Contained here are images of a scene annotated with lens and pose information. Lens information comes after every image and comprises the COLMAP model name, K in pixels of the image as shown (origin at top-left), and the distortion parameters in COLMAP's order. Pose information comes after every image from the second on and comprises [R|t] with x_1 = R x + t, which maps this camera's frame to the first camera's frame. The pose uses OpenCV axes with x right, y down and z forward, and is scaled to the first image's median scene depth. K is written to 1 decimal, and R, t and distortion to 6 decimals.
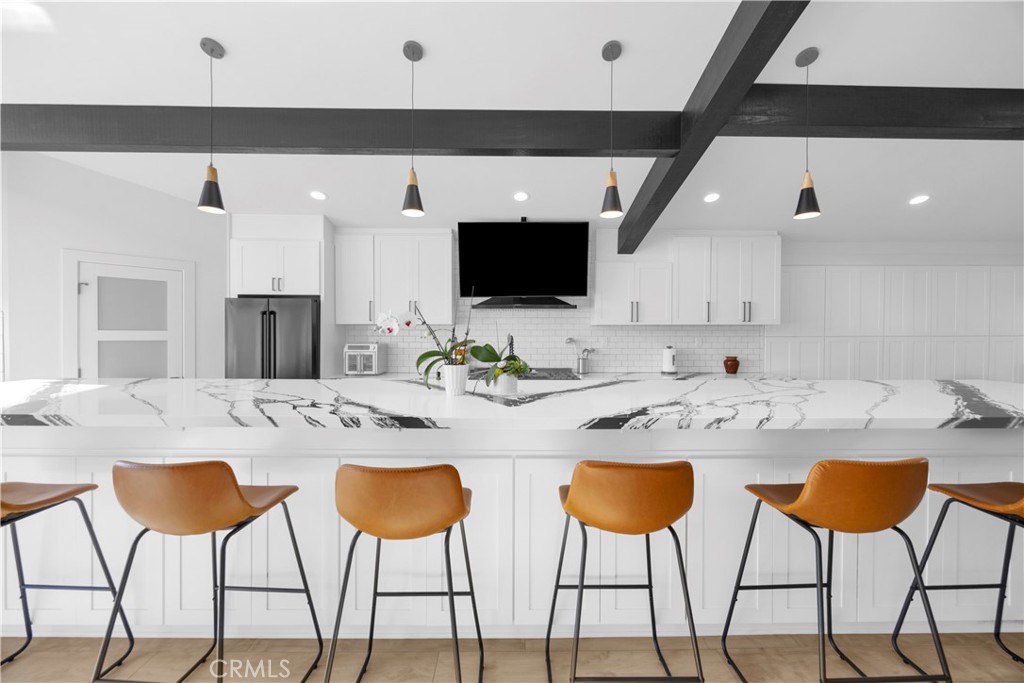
lens RADIAL K [[387.3, 0, 515.0], [0, 387.3, 338.5], [0, 0, 1]] dist [-0.003026, -0.000078]
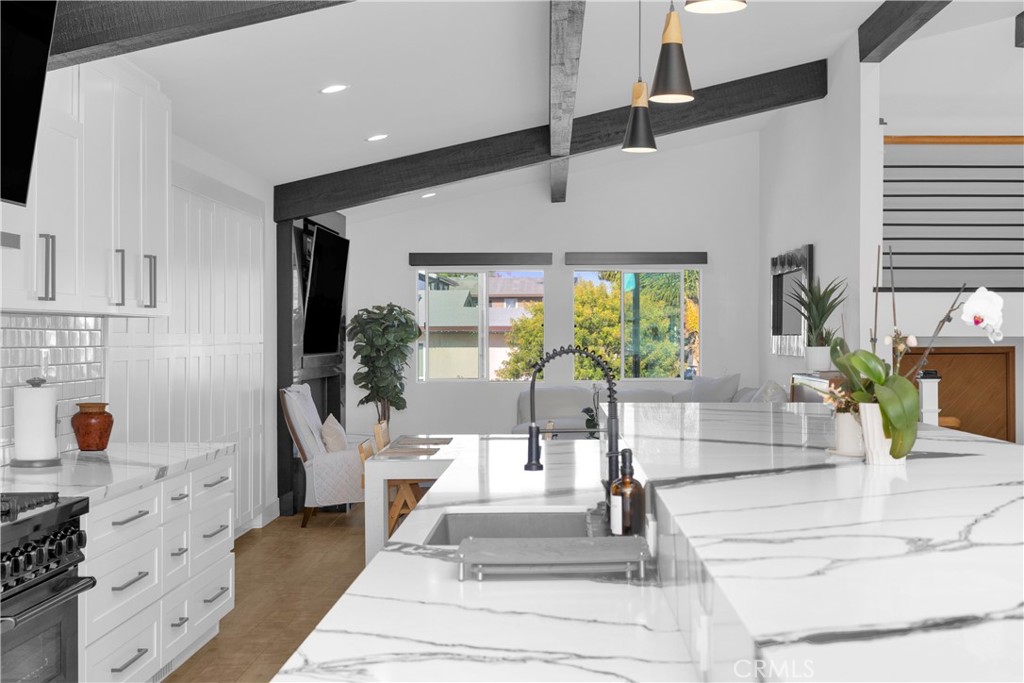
lens RADIAL K [[1446.6, 0, 579.3], [0, 1446.6, 339.7], [0, 0, 1]] dist [0.007151, 0.039104]
pose [[0.036748, -0.001223, 0.999324, -0.755439], [0.015741, 0.999876, 0.000644, -0.006182], [-0.999201, 0.015707, 0.036763, 0.524124]]
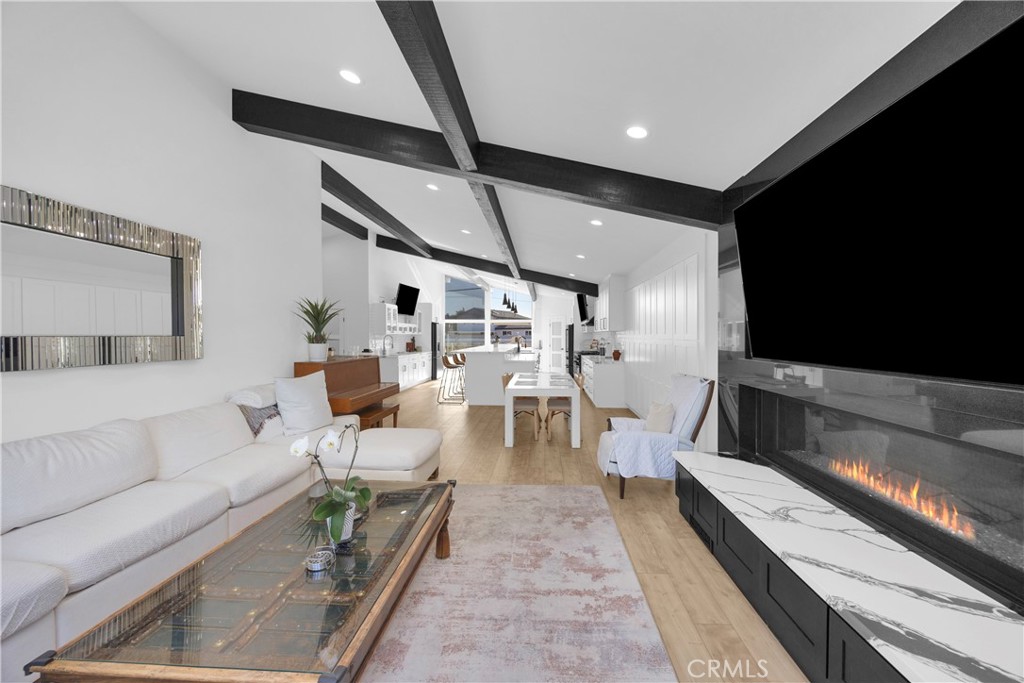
lens RADIAL K [[387.3, 0, 515.0], [0, 387.3, 338.5], [0, 0, 1]] dist [-0.003026, -0.000078]
pose [[-0.130980, 0.009165, -0.991343, 2.236753], [-0.013050, 0.999855, 0.010968, -0.015361], [0.991299, 0.014374, -0.130842, 0.810694]]
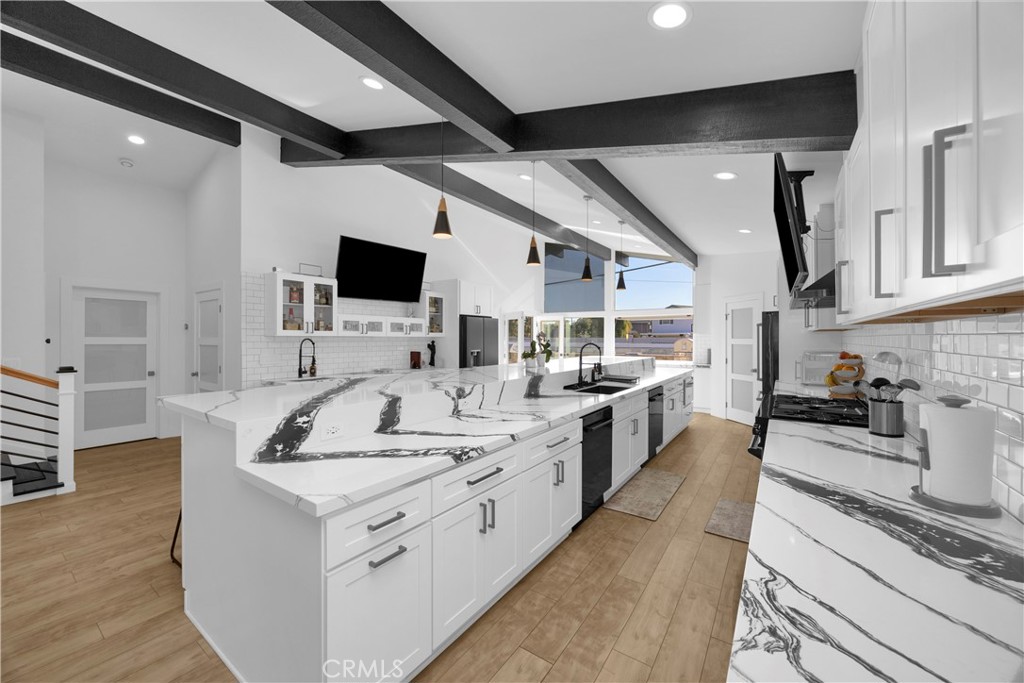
lens RADIAL K [[387.3, 0, 515.0], [0, 387.3, 338.5], [0, 0, 1]] dist [-0.003026, -0.000078]
pose [[-0.611289, 0.000587, -0.791407, 0.773543], [-0.010251, 0.999910, 0.008659, -0.015661], [0.791341, 0.013406, -0.611228, 0.933962]]
